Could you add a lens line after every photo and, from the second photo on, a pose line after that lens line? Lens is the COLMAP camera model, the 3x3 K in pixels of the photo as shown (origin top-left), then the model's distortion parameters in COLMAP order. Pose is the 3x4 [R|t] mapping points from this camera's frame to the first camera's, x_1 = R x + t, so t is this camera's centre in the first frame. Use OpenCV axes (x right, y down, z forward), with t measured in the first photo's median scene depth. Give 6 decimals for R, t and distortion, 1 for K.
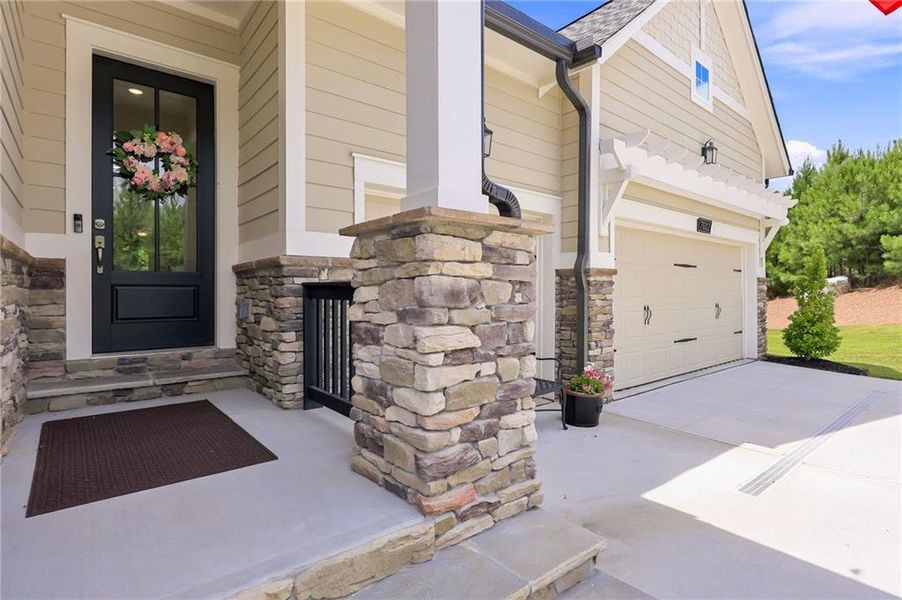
lens RADIAL K [[450.0, 0, 451.4], [0, 450.0, 289.8], [0, 0, 1]] dist [-0.002698, -0.000542]
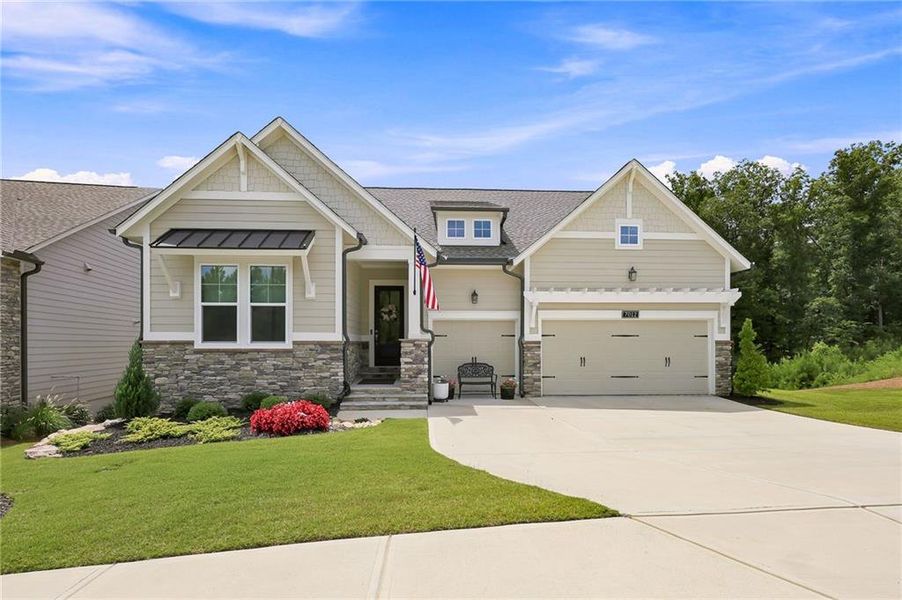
lens RADIAL K [[480.2, 0, 450.3], [0, 480.2, 338.7], [0, 0, 1]] dist [-0.002952, -0.000704]
pose [[0.807555, -0.001620, -0.589790, 2.097301], [0.002121, 0.999998, 0.000157, -0.086535], [0.589789, -0.001378, 0.807556, -1.889137]]
